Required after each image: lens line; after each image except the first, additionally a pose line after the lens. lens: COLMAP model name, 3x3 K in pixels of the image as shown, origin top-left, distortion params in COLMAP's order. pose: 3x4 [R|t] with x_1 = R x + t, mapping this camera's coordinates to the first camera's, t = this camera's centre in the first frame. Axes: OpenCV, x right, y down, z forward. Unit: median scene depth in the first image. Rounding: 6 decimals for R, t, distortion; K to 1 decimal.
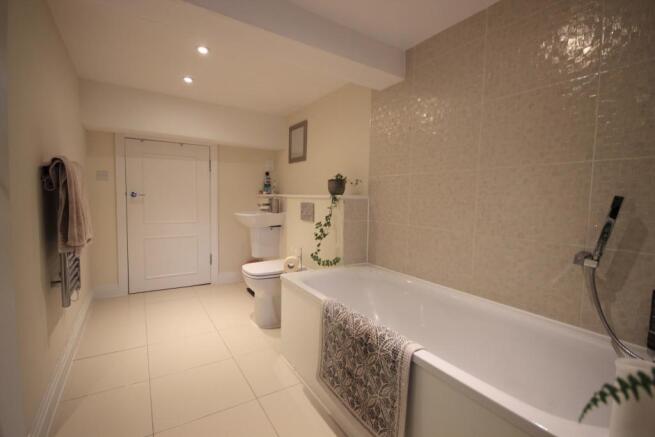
lens RADIAL K [[304.4, 0, 327.5], [0, 304.4, 218.5], [0, 0, 1]] dist [-0.000796, -0.000014]
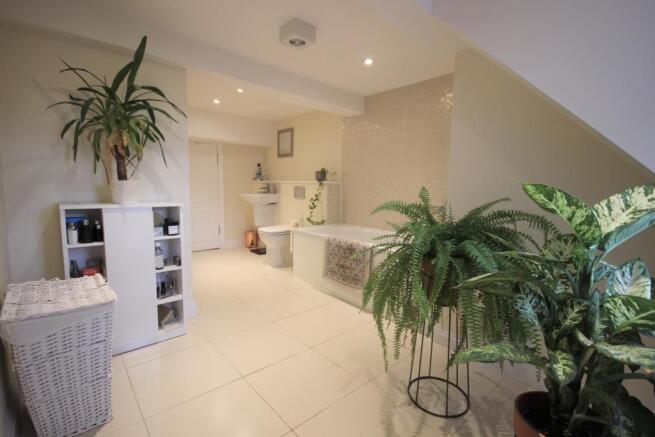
lens RADIAL K [[304.4, 0, 327.5], [0, 304.4, 218.5], [0, 0, 1]] dist [-0.000796, -0.000014]
pose [[0.986893, -0.022446, 0.159810, -0.199276], [0.014753, 0.998682, 0.049165, 0.039739], [-0.160703, -0.046163, 0.985923, -0.587036]]
